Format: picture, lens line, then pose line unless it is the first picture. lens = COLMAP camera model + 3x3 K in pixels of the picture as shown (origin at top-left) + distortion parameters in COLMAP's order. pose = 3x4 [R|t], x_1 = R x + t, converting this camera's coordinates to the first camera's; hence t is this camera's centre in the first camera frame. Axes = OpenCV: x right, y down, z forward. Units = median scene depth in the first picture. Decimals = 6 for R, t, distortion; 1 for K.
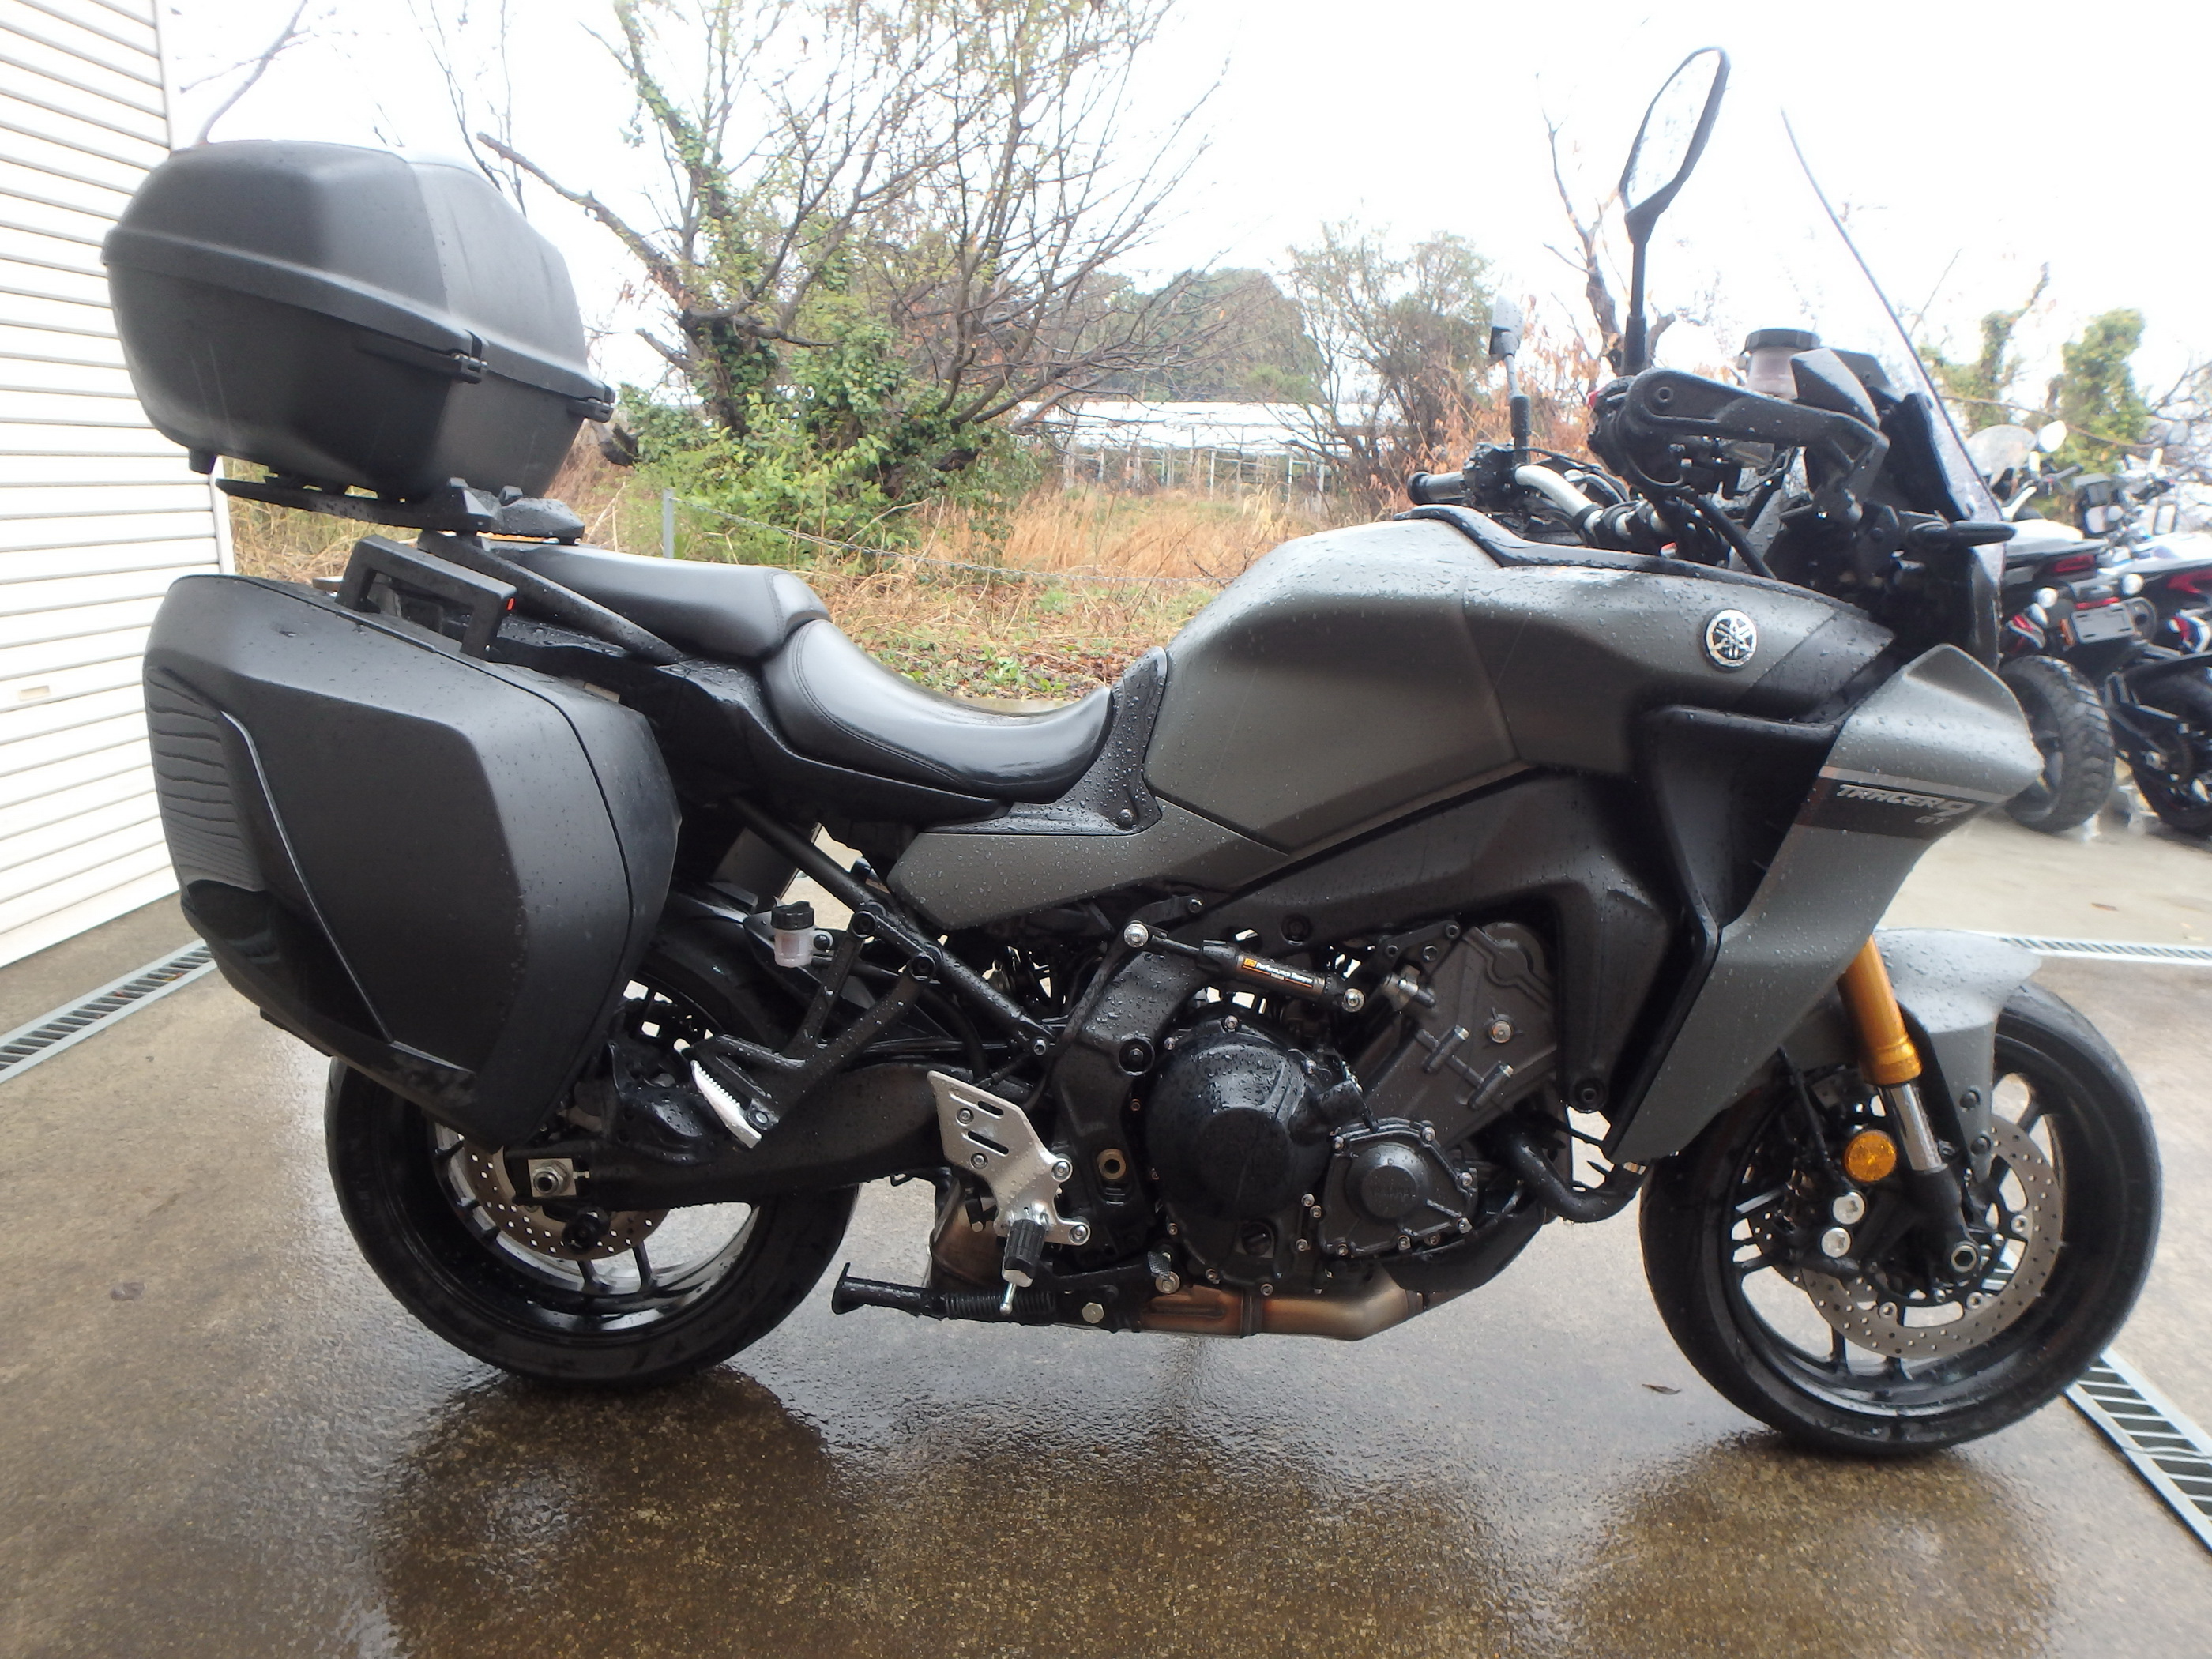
lens RADIAL K [[1351.6, 0, 1106.0], [0, 1351.6, 829.5], [0, 0, 1]] dist [-0.074278, 0.002060]
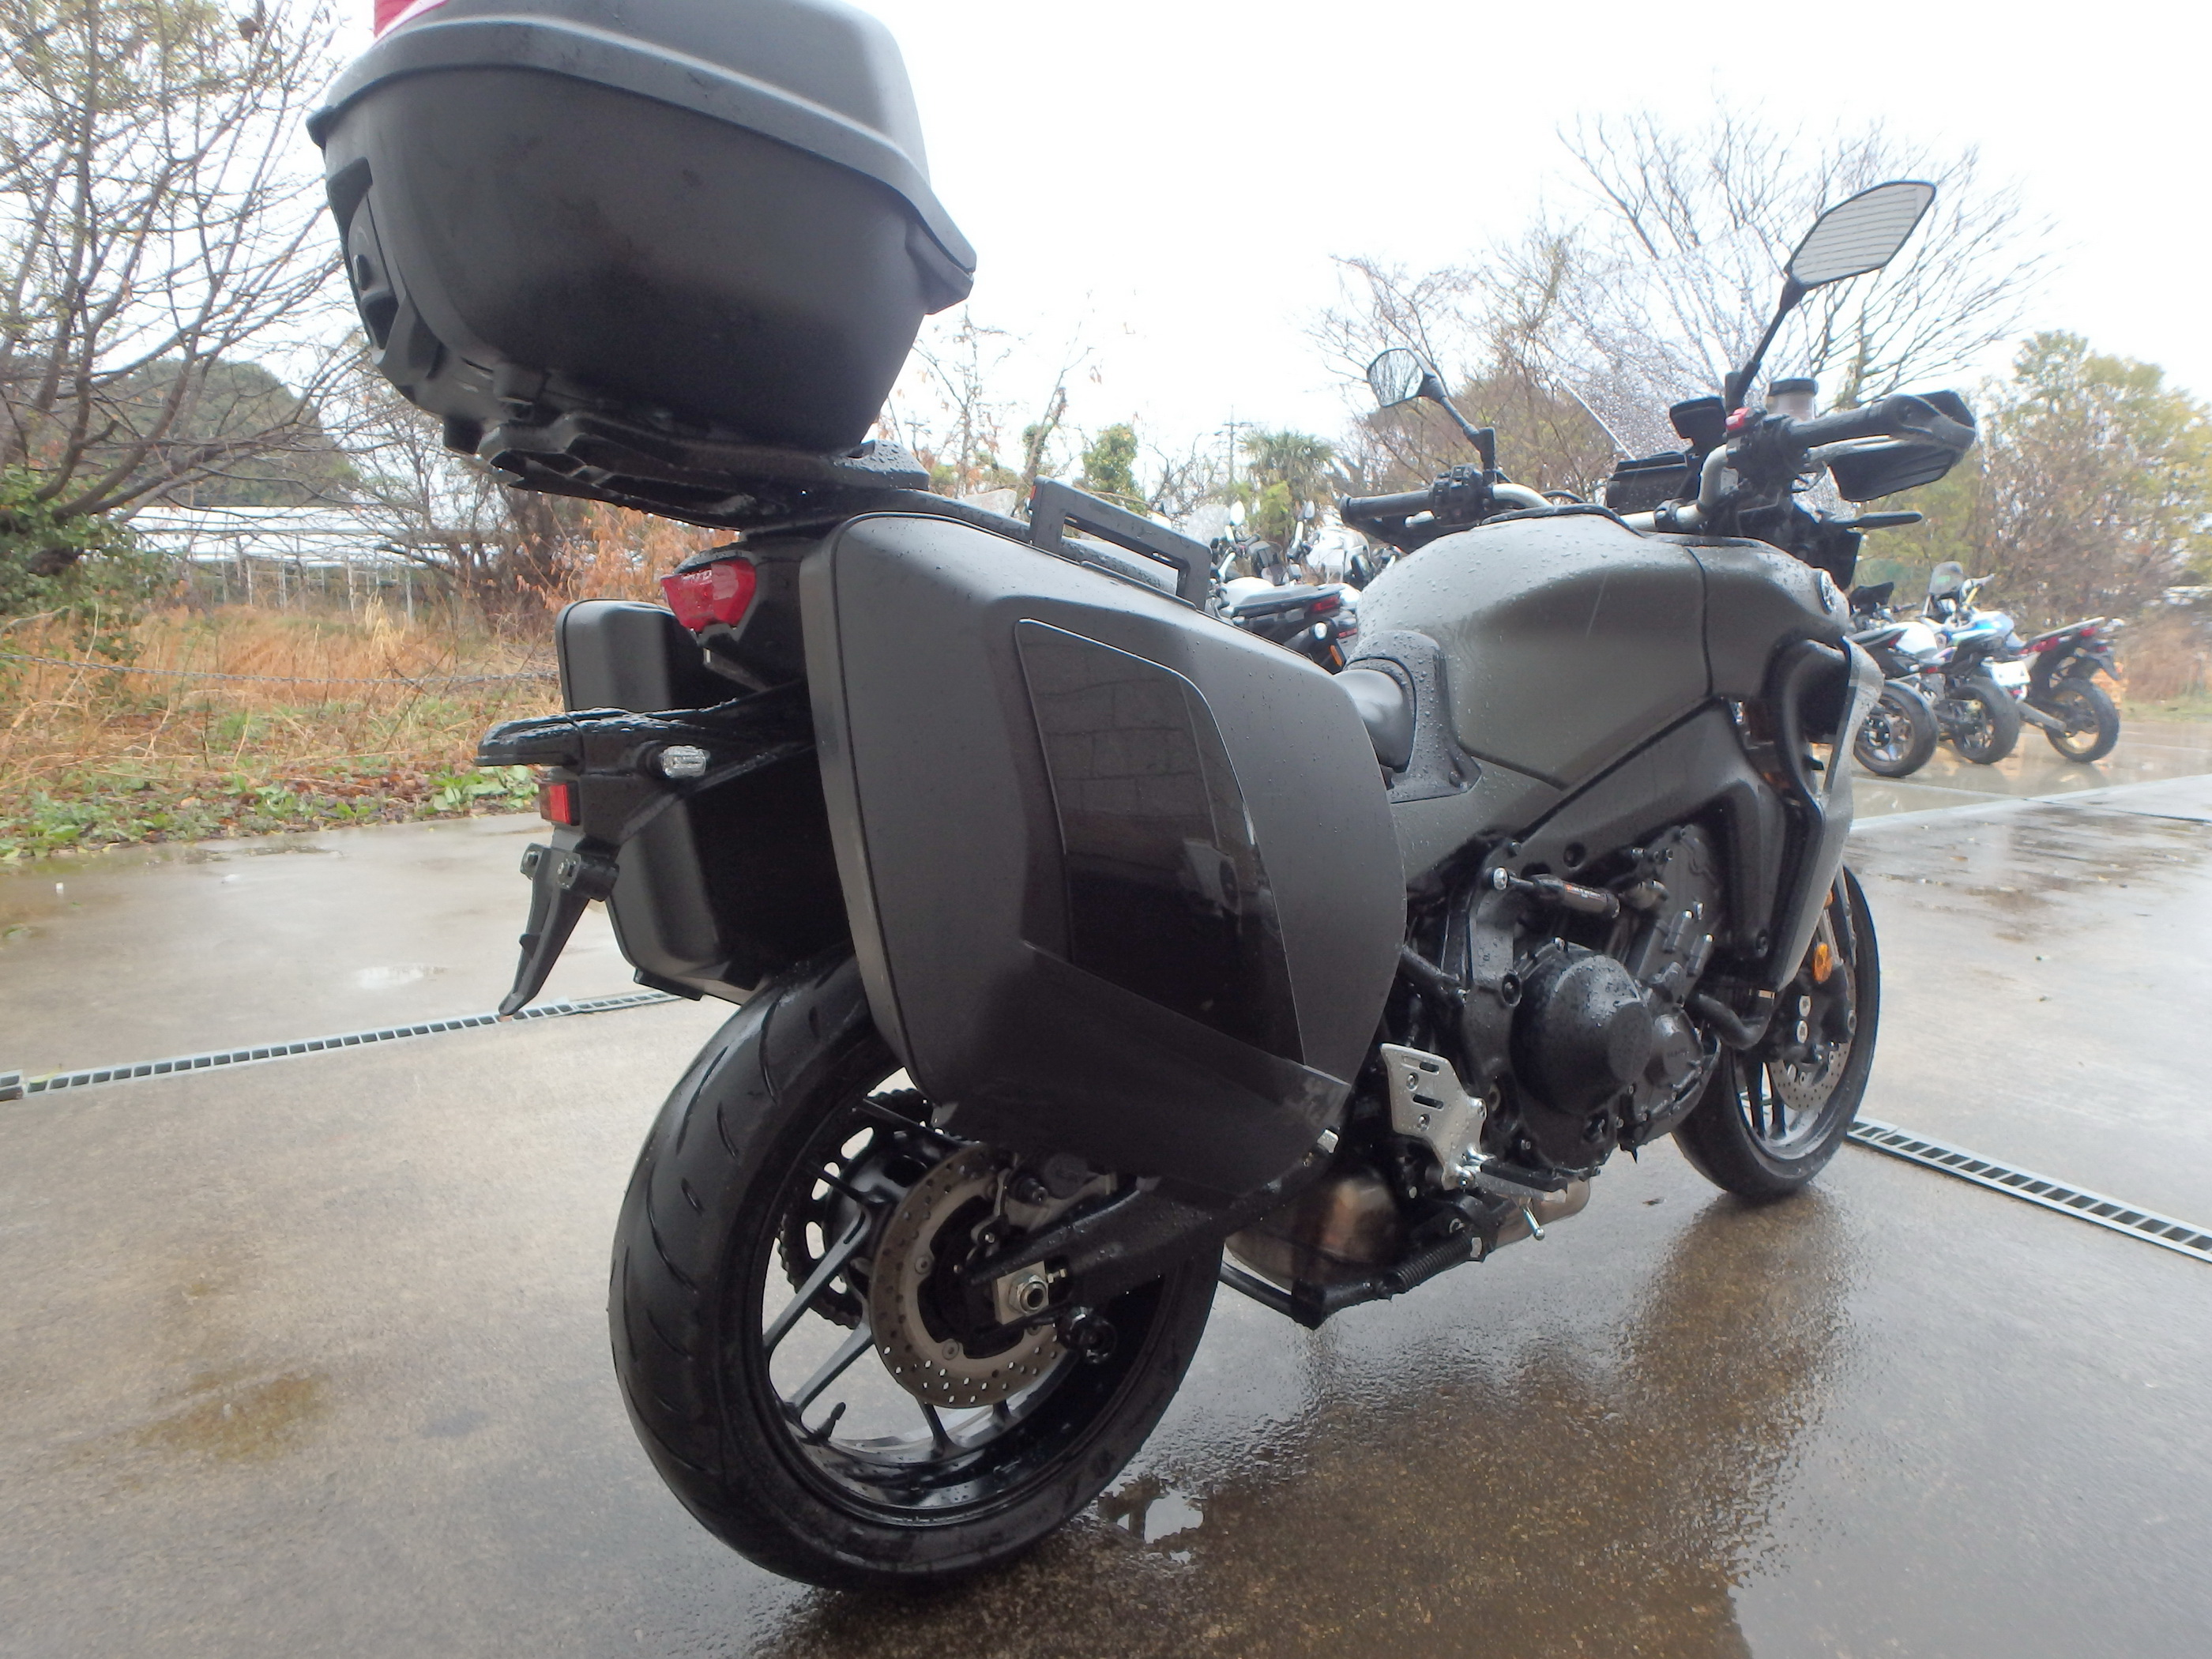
lens RADIAL K [[1335.3, 0, 1068.6], [0, 1335.3, 870.2], [0, 0, 1]] dist [-0.062608, 0.016122]
pose [[0.803286, -0.135873, 0.579888, -0.872038], [0.161866, 0.986788, 0.006990, 0.007606], [-0.573177, 0.088249, 0.814666, 0.321183]]
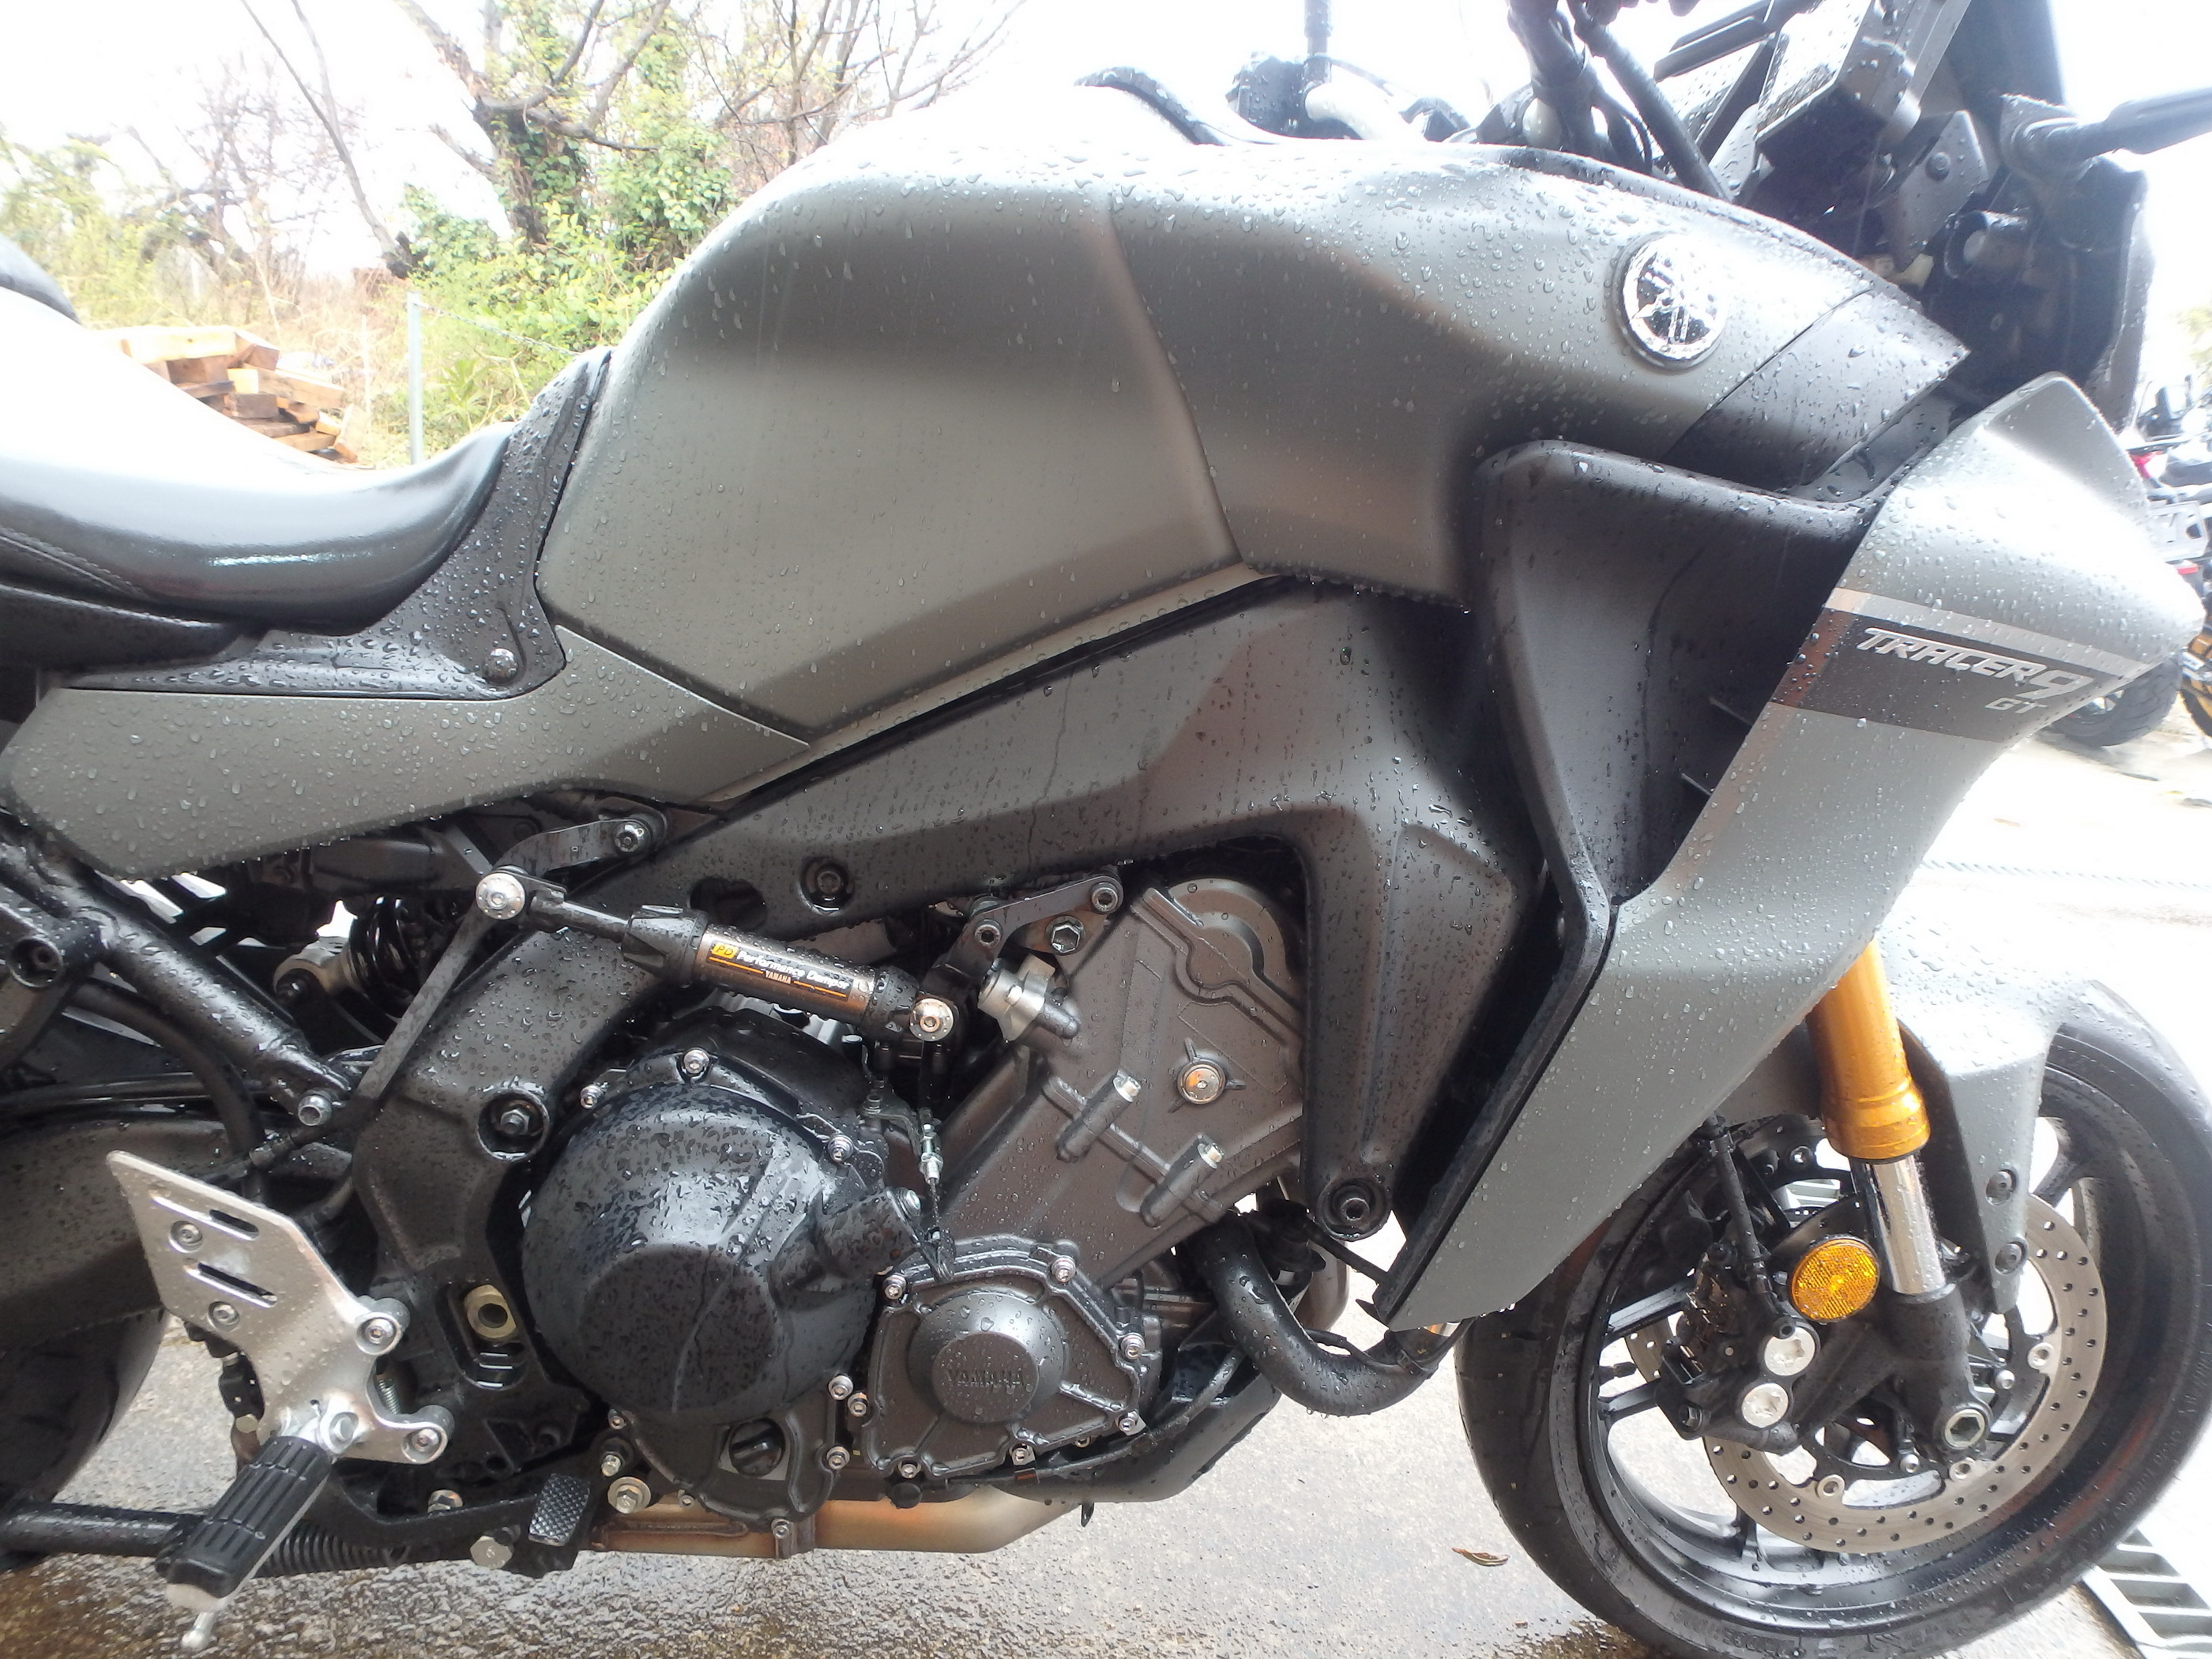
lens RADIAL K [[1333.5, 0, 1154.9], [0, 1333.5, 855.8], [0, 0, 1]] dist [-0.053849, 0.001190]
pose [[0.992450, 0.009666, 0.122272, 0.204706], [-0.022875, 0.993986, 0.107092, 0.004357], [-0.120502, -0.109080, 0.986702, 0.475587]]
